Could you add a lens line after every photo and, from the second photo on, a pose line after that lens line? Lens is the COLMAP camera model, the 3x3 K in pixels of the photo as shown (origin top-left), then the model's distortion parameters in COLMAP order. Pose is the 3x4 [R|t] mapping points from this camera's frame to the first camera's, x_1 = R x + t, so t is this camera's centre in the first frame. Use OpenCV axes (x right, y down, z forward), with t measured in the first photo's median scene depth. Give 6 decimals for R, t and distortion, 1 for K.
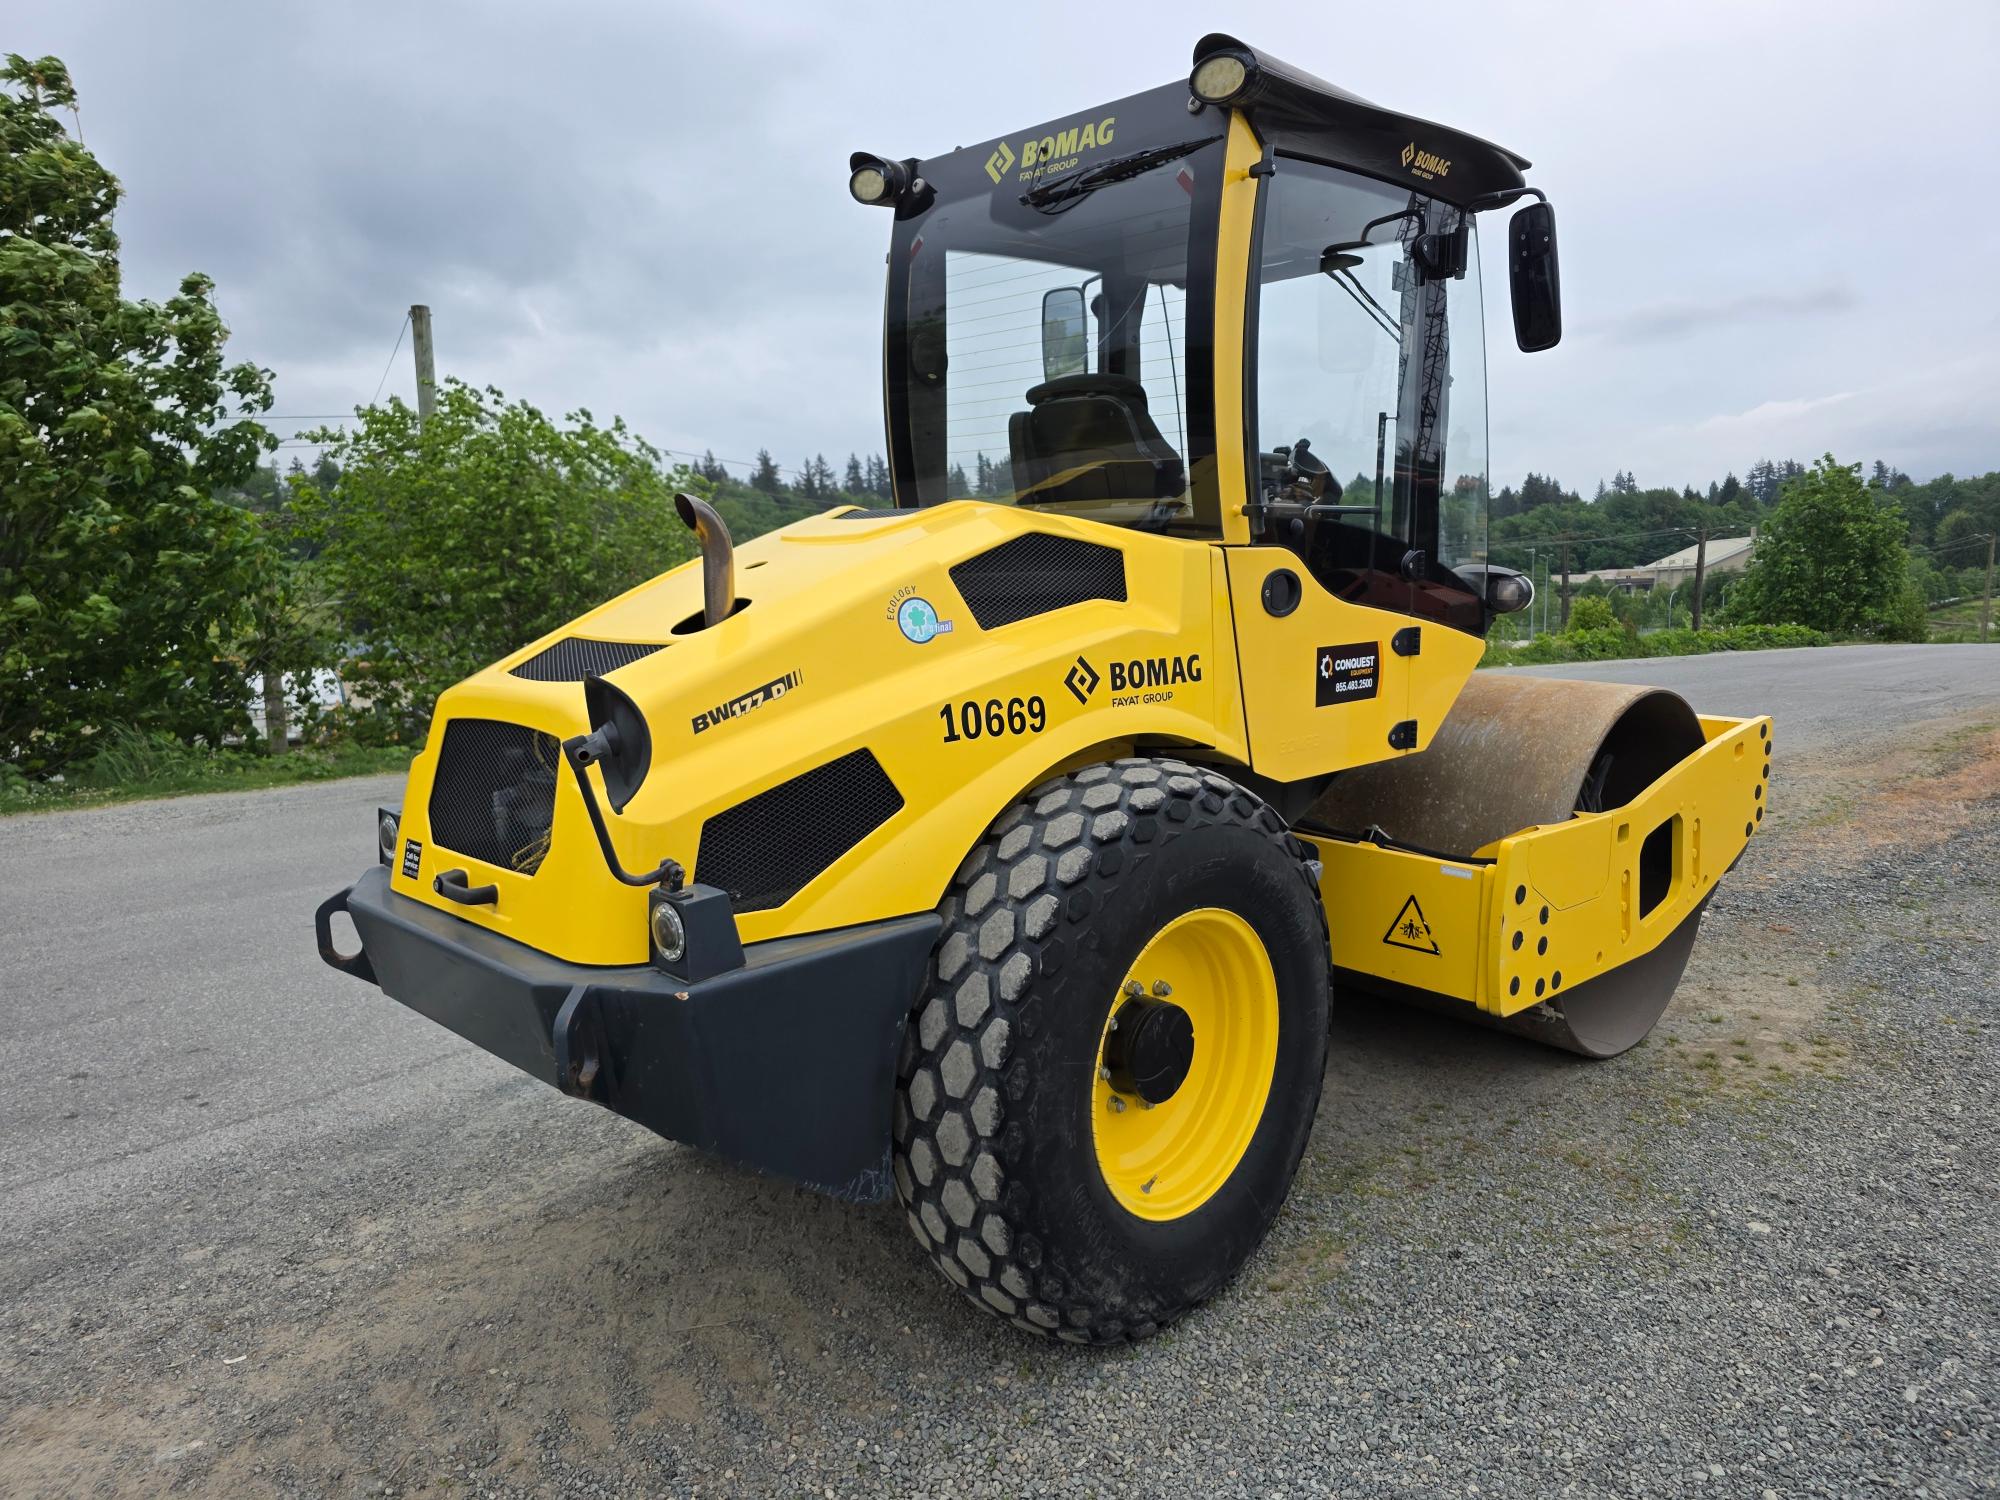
lens RADIAL K [[1334.3, 0, 993.5], [0, 1334.3, 767.9], [0, 0, 1]] dist [0.050918, -0.036566]
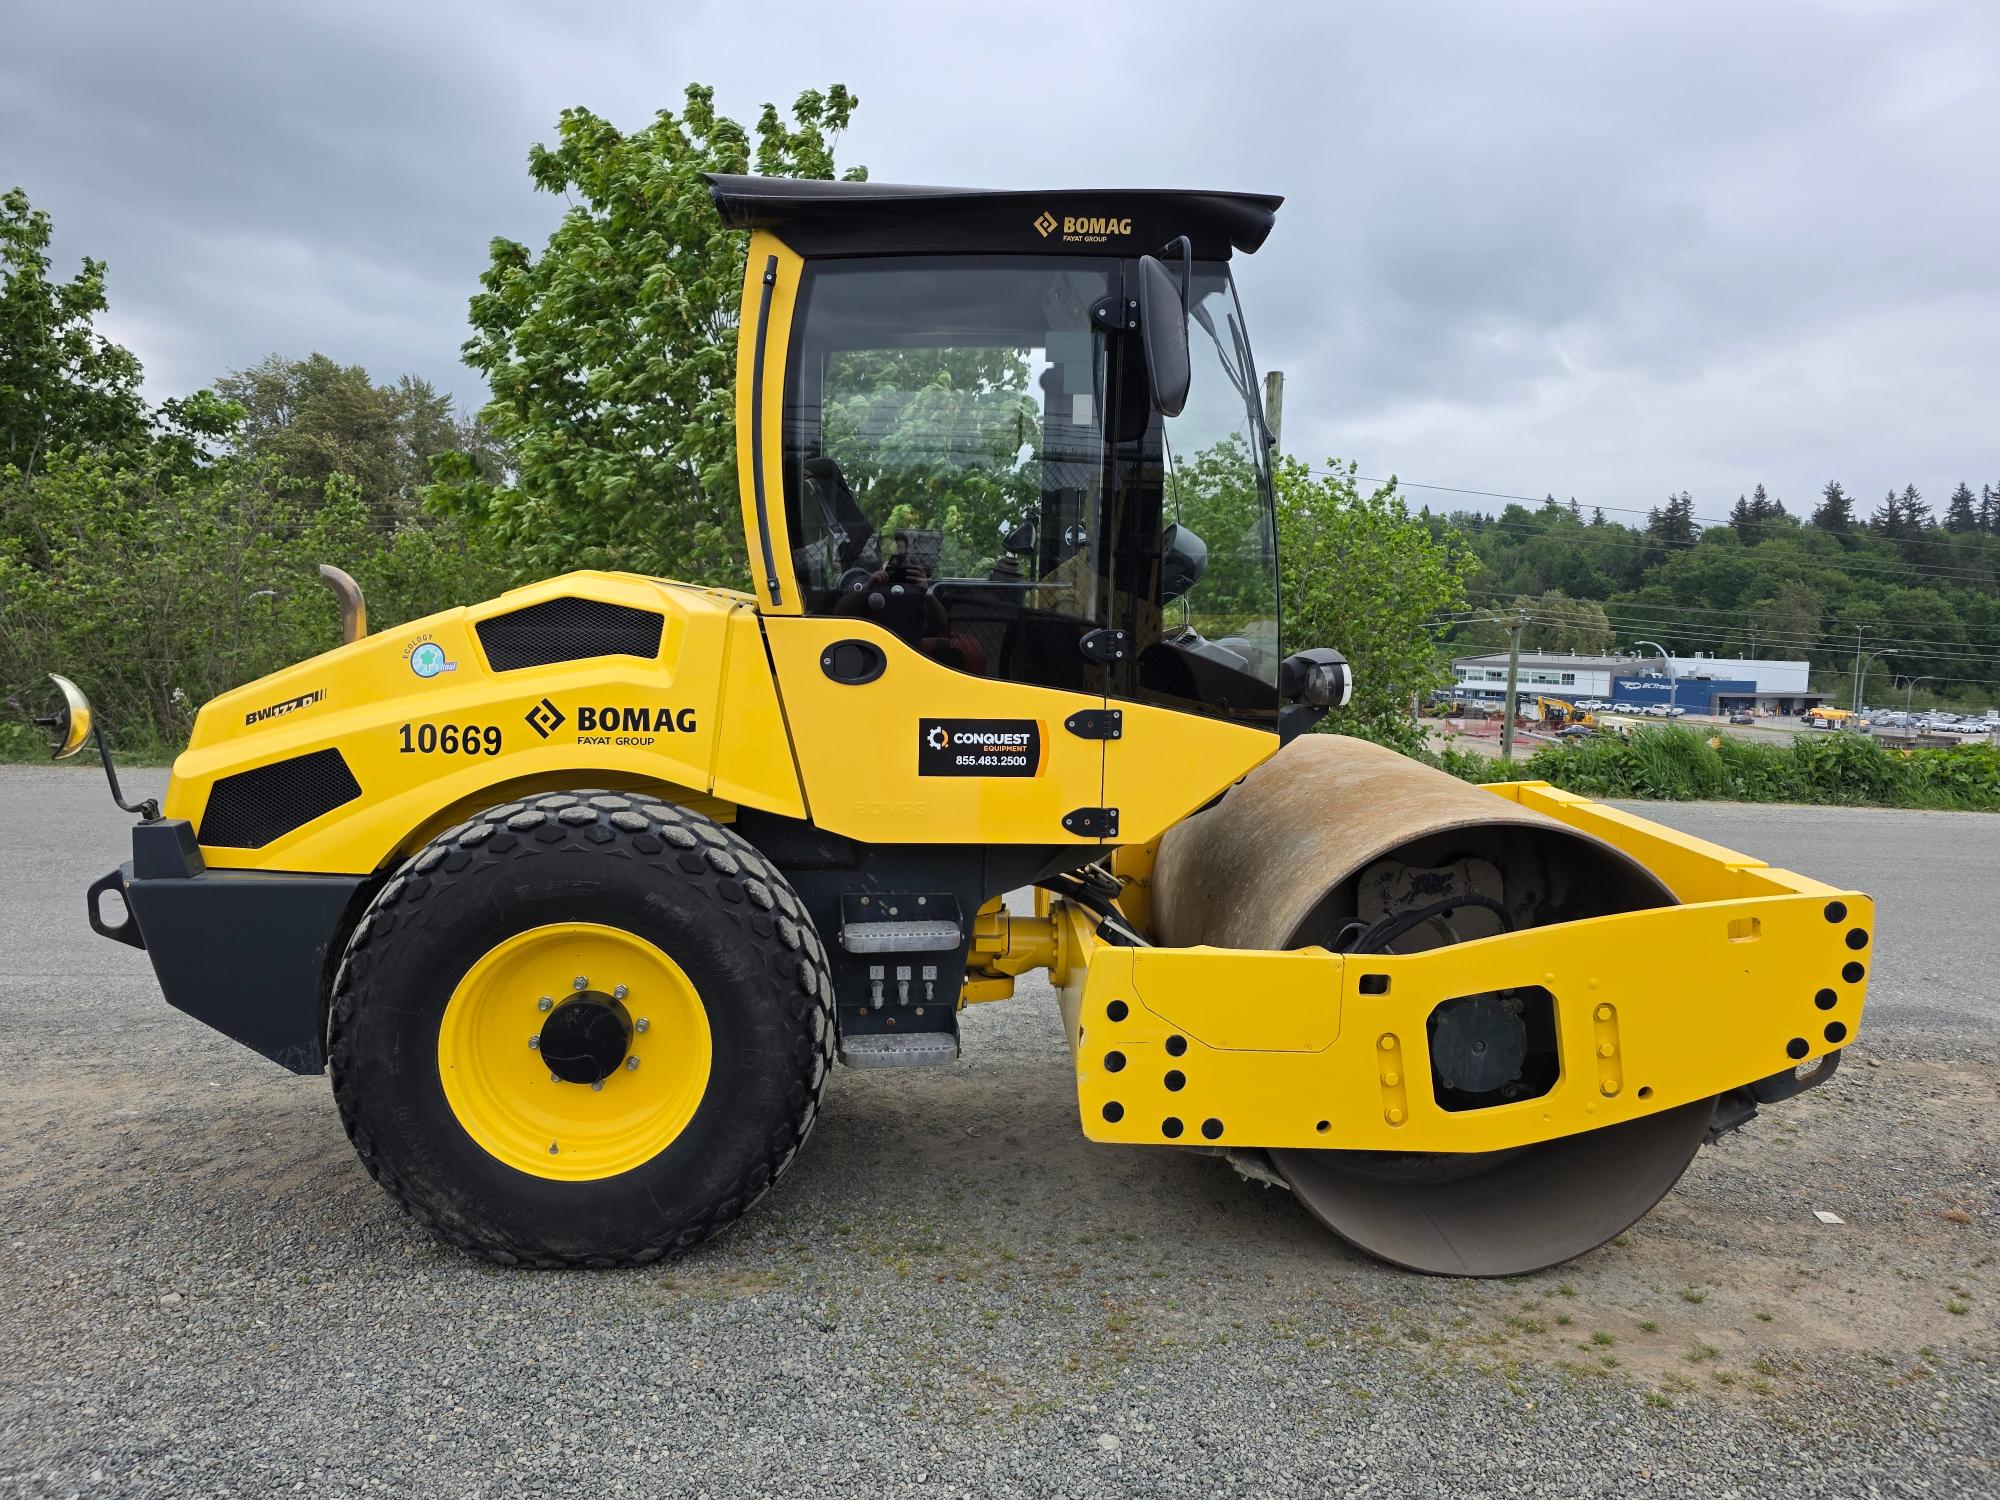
lens RADIAL K [[1334.3, 0, 979.6], [0, 1334.3, 765.5], [0, 0, 1]] dist [0.050918, -0.036566]
pose [[0.754310, 0.110262, -0.647193, 1.110266], [-0.131160, 0.991232, 0.016007, -0.090166], [0.643283, 0.072812, 0.762158, 0.305322]]
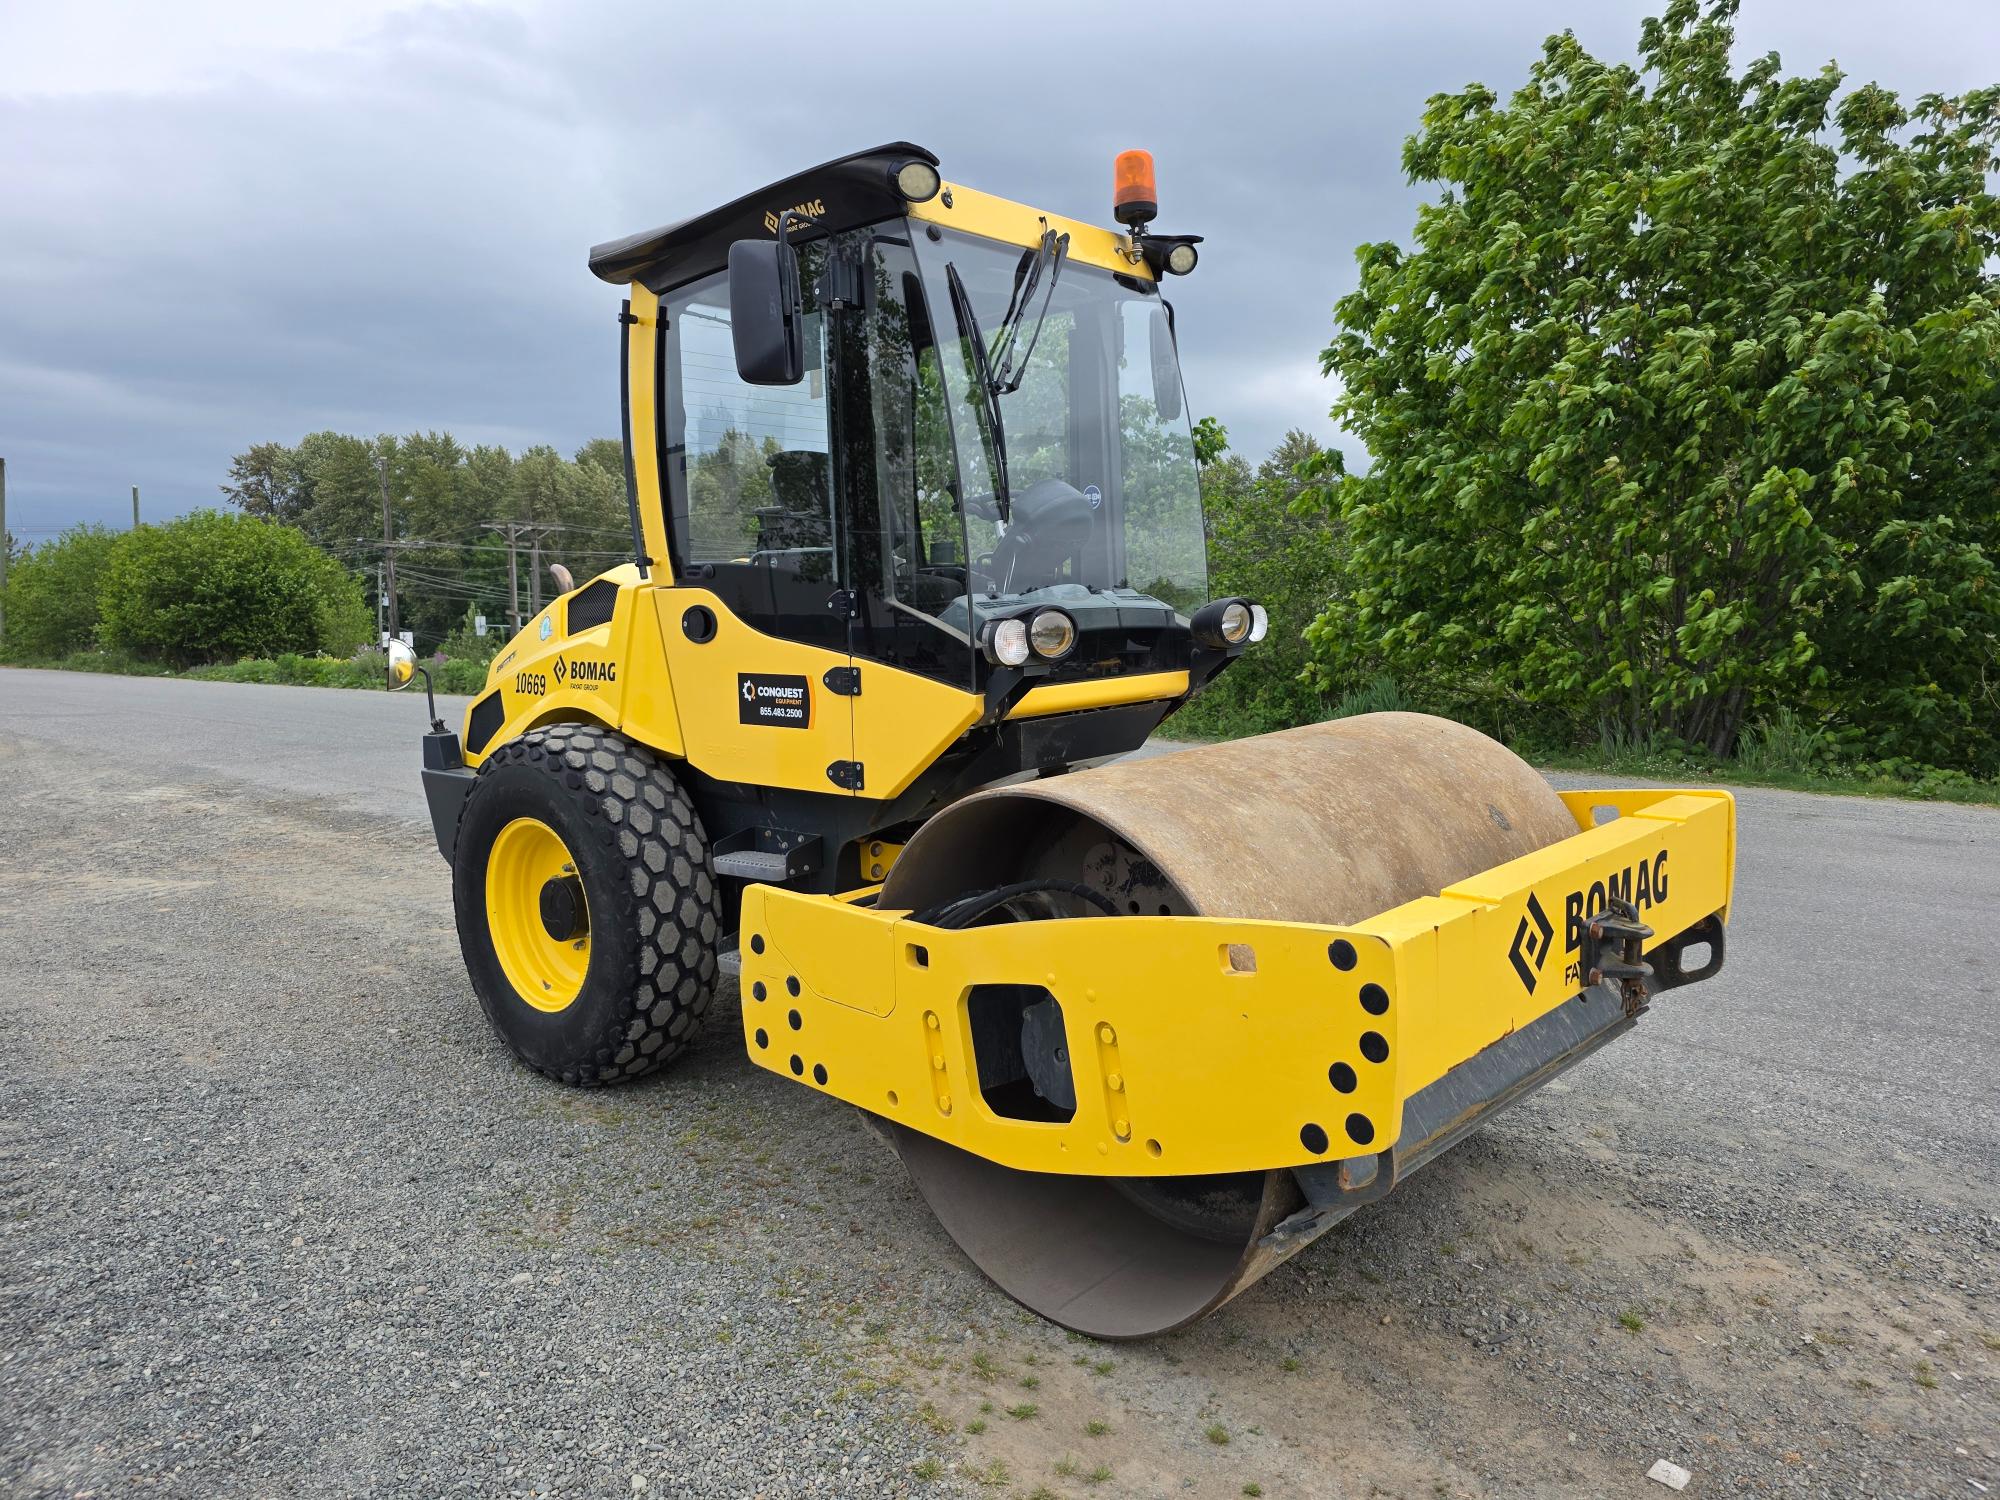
lens RADIAL K [[1334.3, 0, 1004.7], [0, 1334.3, 749.8], [0, 0, 1]] dist [0.050918, -0.036566]
pose [[0.064445, 0.129161, -0.989527, 1.682706], [-0.135093, 0.983590, 0.119588, -0.230447], [0.988735, 0.125971, 0.080836, 1.354716]]
